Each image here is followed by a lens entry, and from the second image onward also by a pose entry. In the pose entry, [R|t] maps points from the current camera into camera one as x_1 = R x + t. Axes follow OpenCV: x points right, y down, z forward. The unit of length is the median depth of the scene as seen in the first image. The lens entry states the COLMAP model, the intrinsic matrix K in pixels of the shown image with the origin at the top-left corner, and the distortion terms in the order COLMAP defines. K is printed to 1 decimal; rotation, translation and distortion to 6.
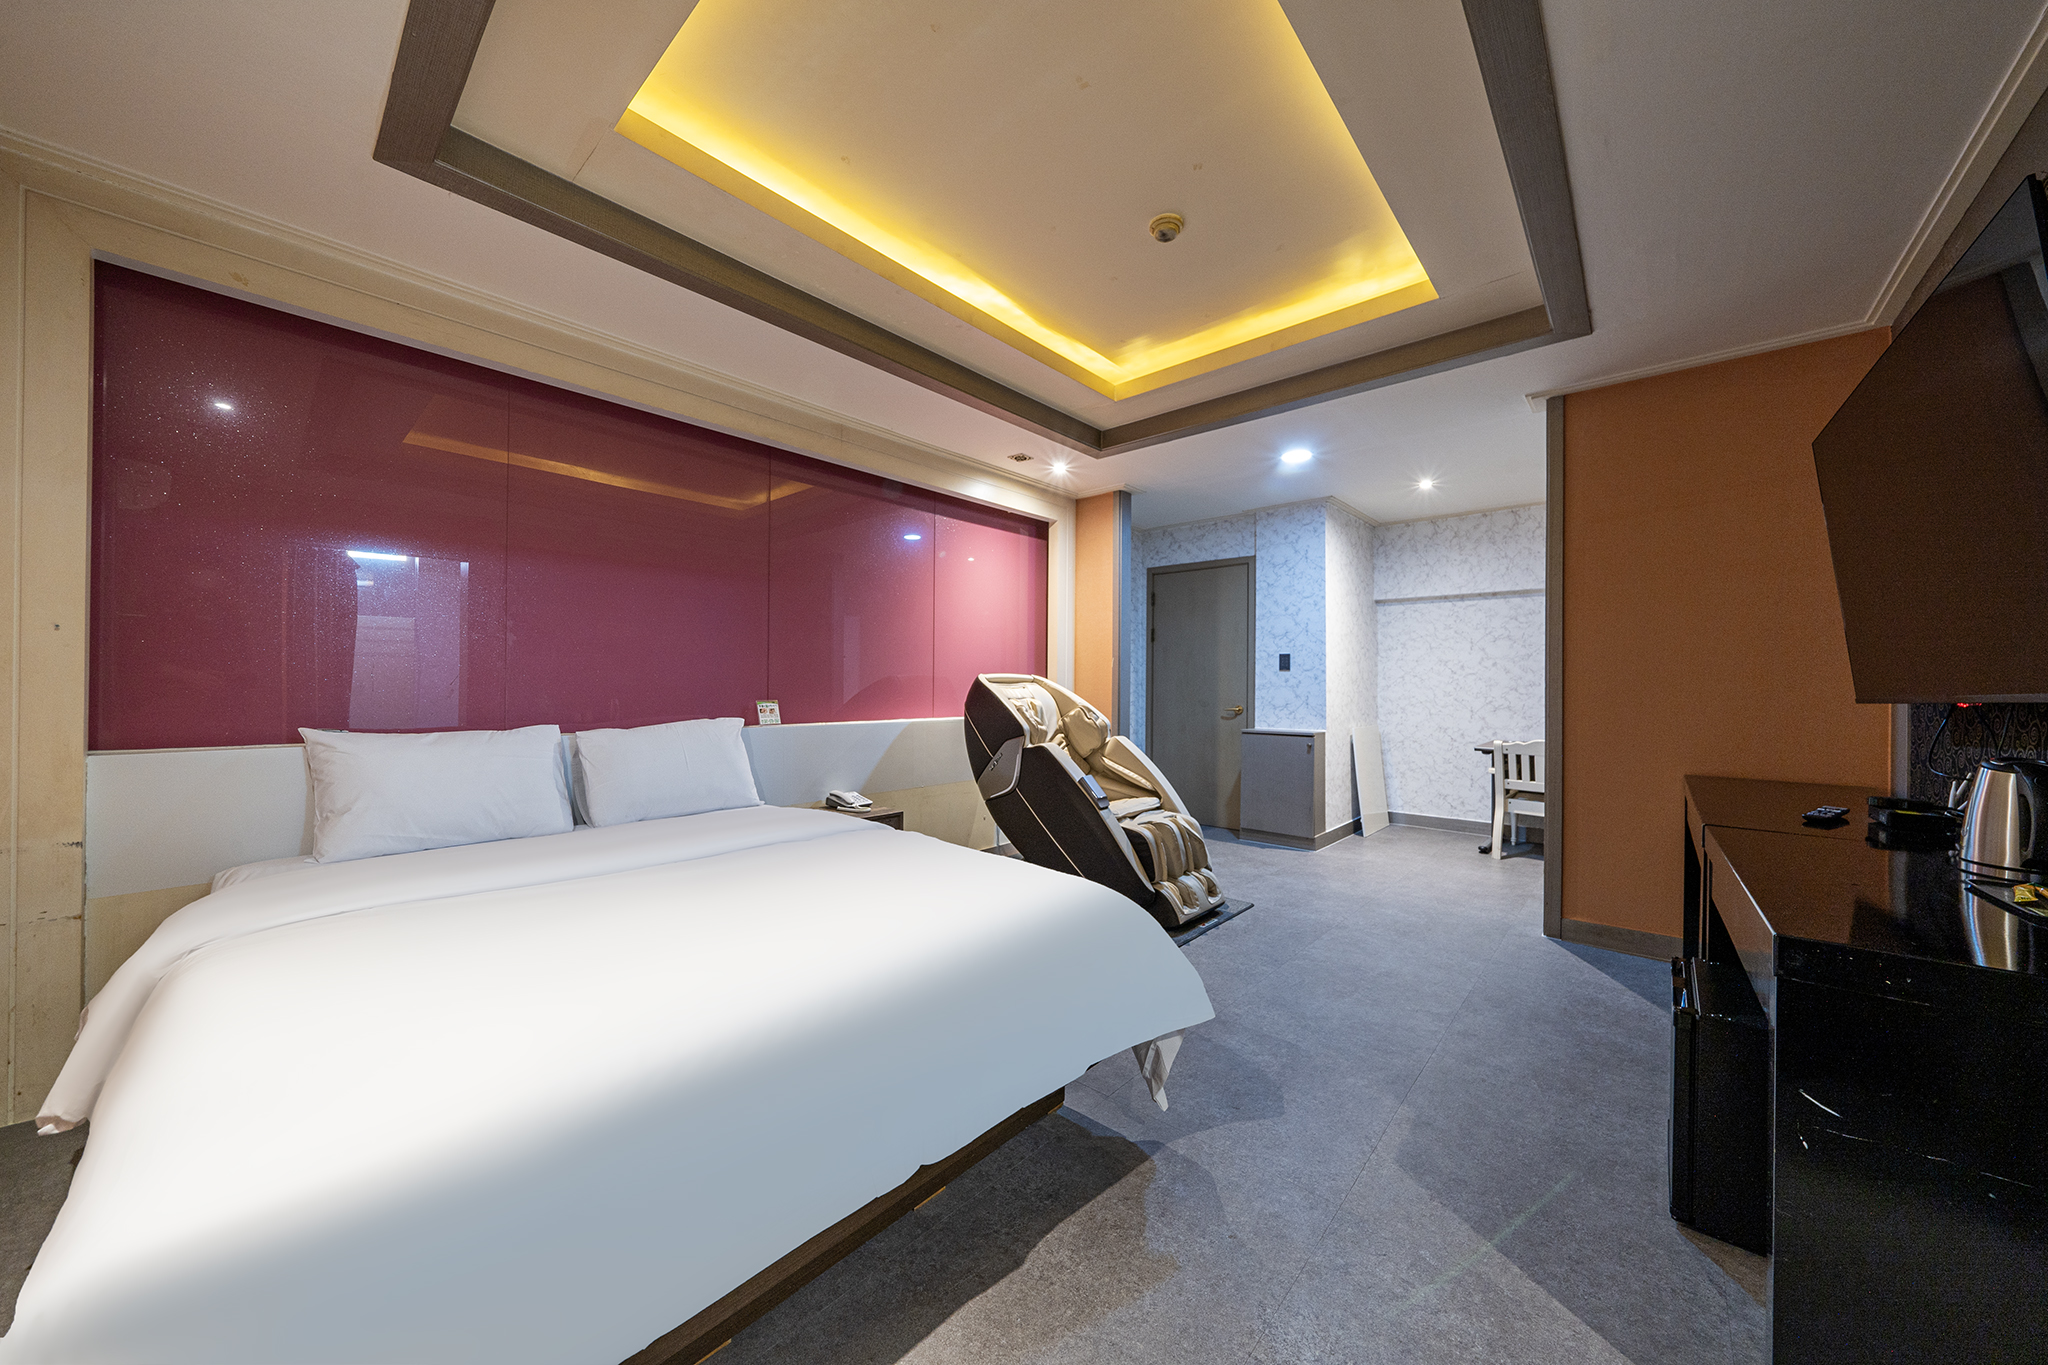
lens RADIAL K [[701.1, 0, 1035.7], [0, 701.1, 683.4], [0, 0, 1]] dist [-0.001988, -0.000151]
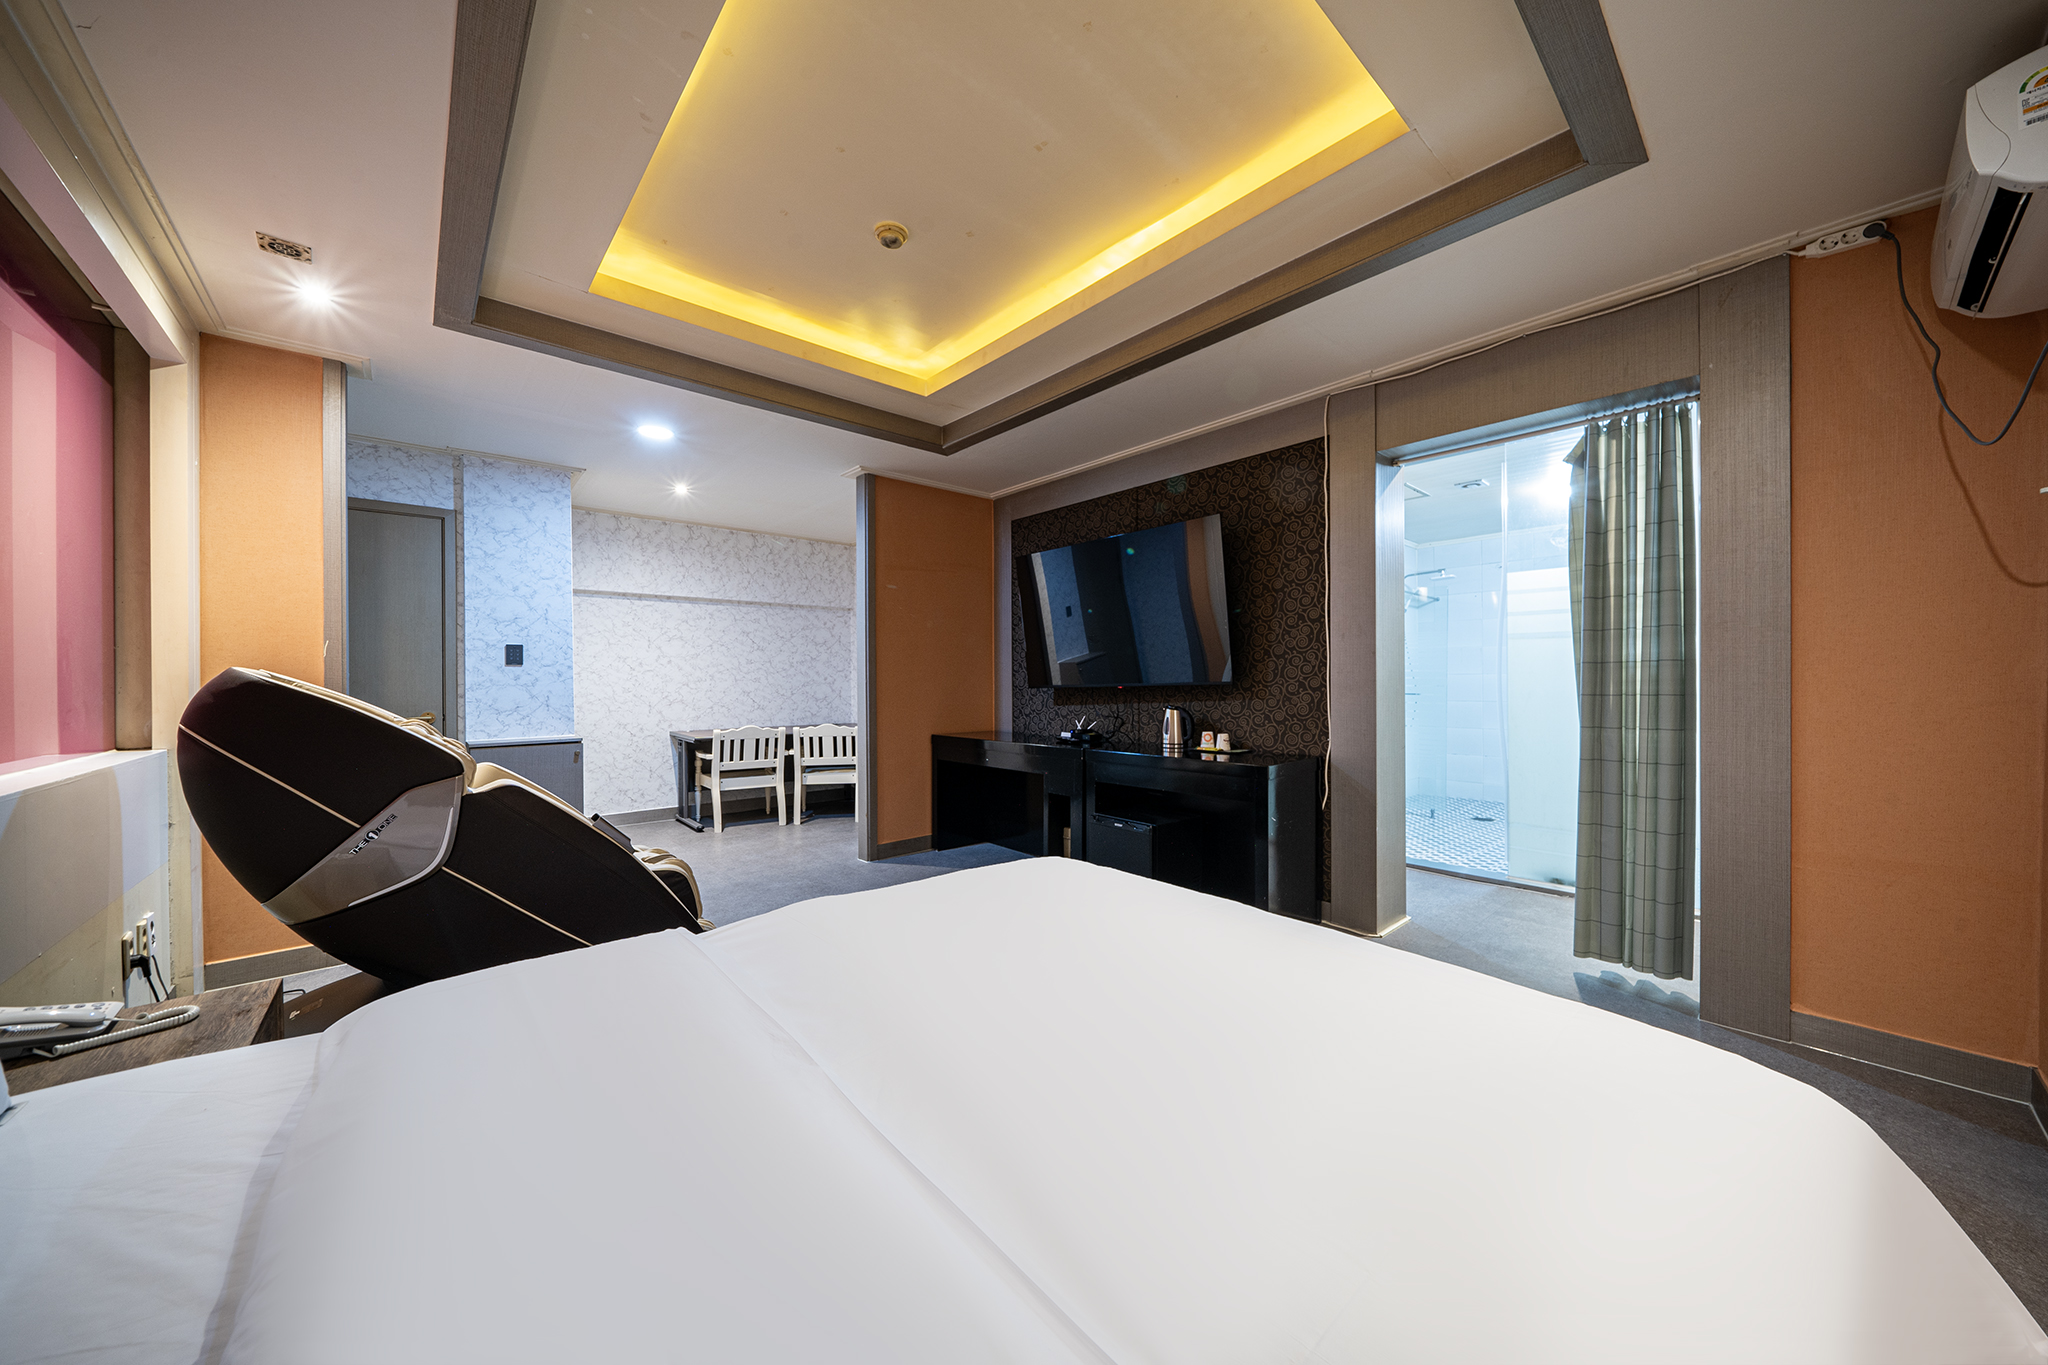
lens RADIAL K [[677.4, 0, 1073.1], [0, 677.4, 681.2], [0, 0, 1]] dist [-0.032440, -0.000029]
pose [[0.071351, -0.010601, 0.997395, -0.364229], [0.005754, 0.999931, 0.010217, -0.004514], [-0.997435, 0.005010, 0.071407, 0.318842]]
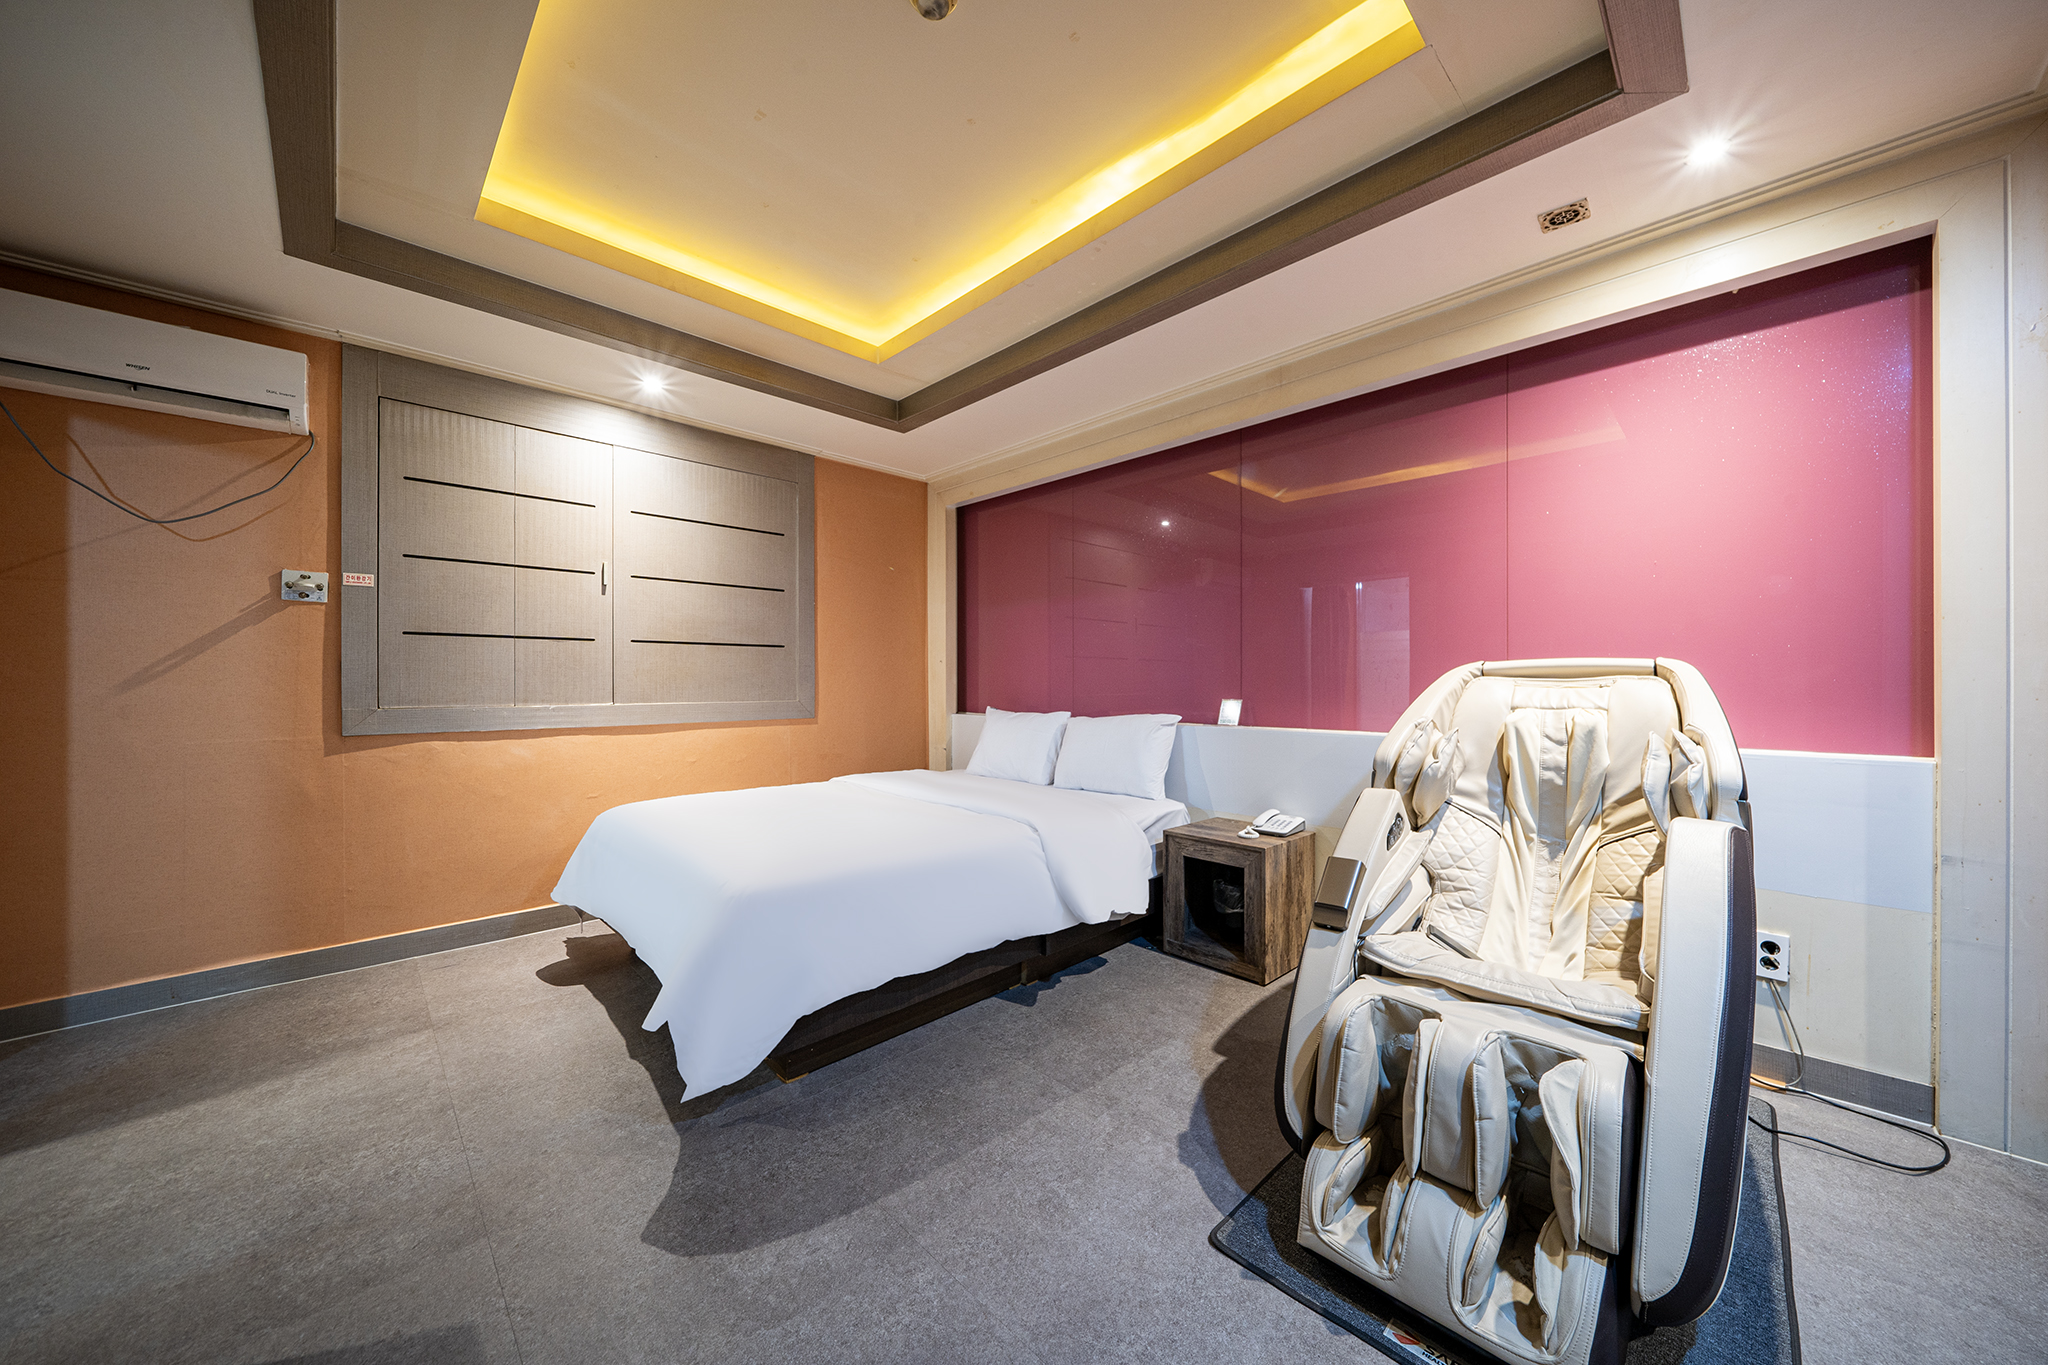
lens RADIAL K [[701.1, 0, 1035.7], [0, 701.1, 683.4], [0, 0, 1]] dist [-0.001988, -0.000151]
pose [[-0.065714, -0.005224, -0.997825, 0.399103], [0.003746, 0.999978, -0.005482, 0.004499], [0.997831, -0.004098, -0.065693, 0.541128]]
